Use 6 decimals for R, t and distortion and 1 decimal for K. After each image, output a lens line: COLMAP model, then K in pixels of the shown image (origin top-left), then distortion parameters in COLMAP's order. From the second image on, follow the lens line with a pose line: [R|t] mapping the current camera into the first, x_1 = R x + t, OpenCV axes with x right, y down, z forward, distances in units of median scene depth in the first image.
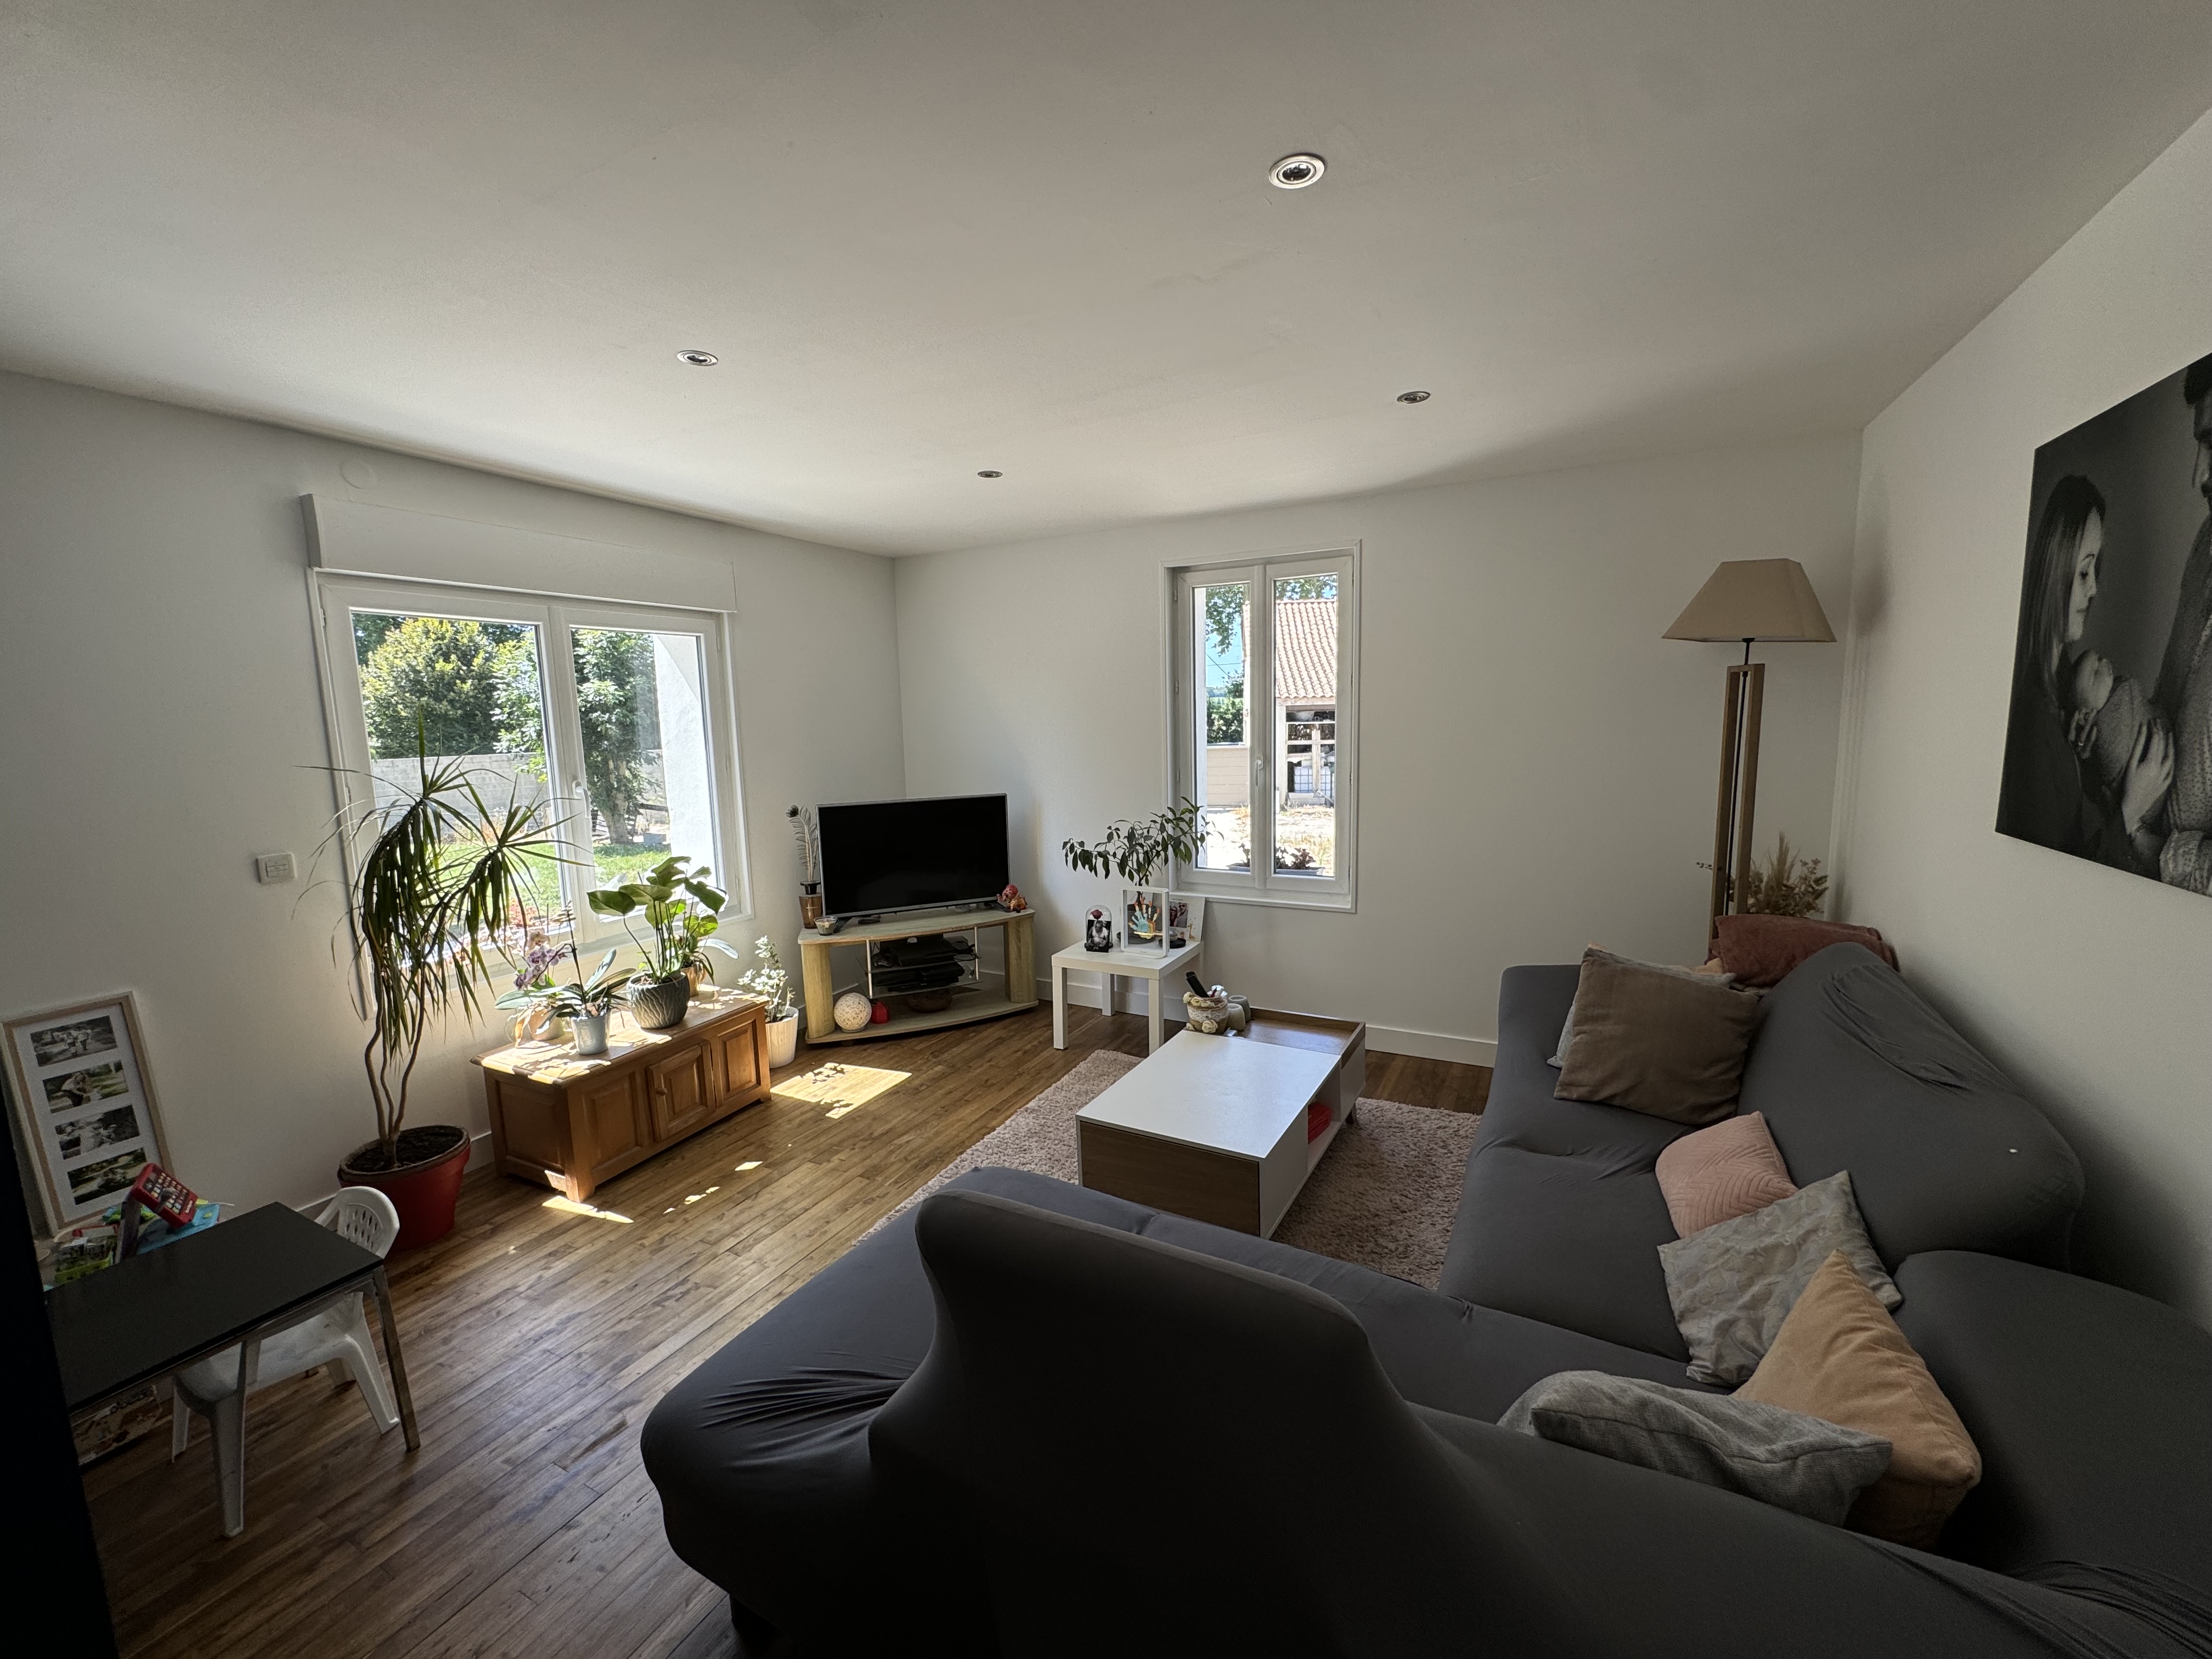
lens RADIAL K [[887.9, 0, 1106.3], [0, 887.9, 832.2], [0, 0, 1]] dist [-0.003701, -0.000402]
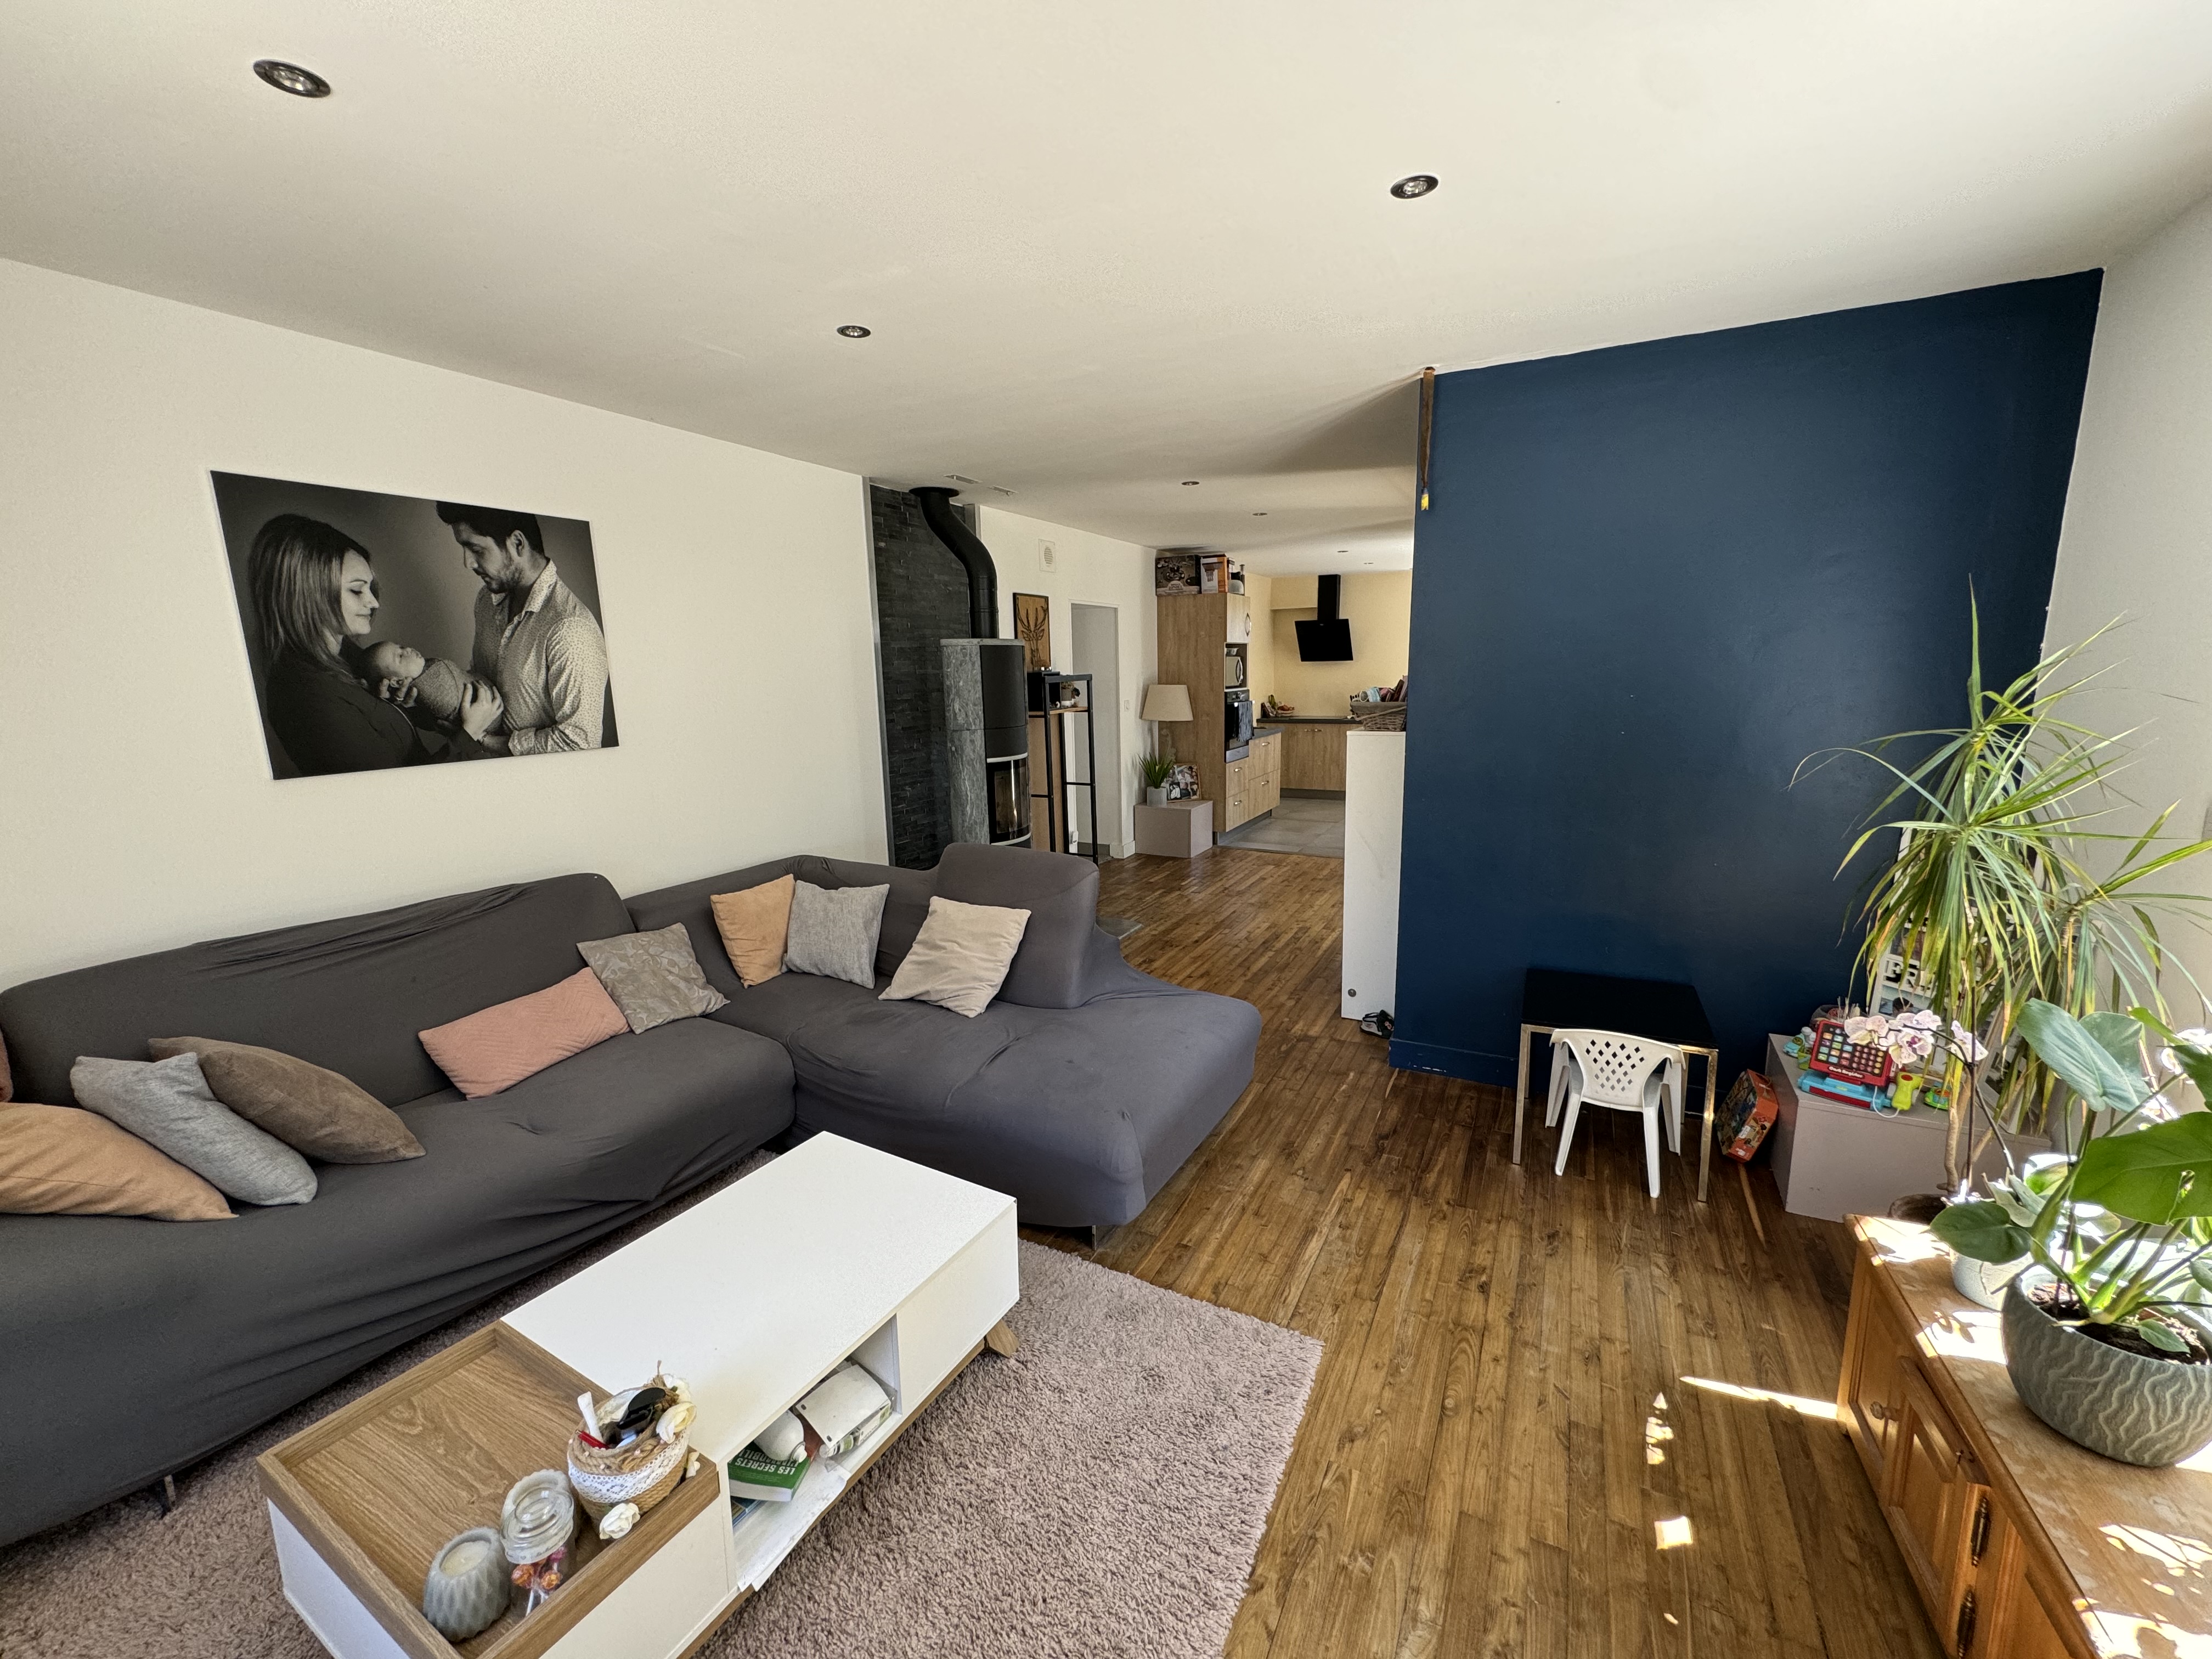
lens RADIAL K [[887.9, 0, 1097.1], [0, 887.9, 827.4], [0, 0, 1]] dist [-0.003701, -0.000402]
pose [[-0.999101, 0.041429, 0.008966, -0.213000], [0.042155, 0.948987, 0.312484, -0.362028], [0.004438, 0.312581, -0.949881, 2.870749]]
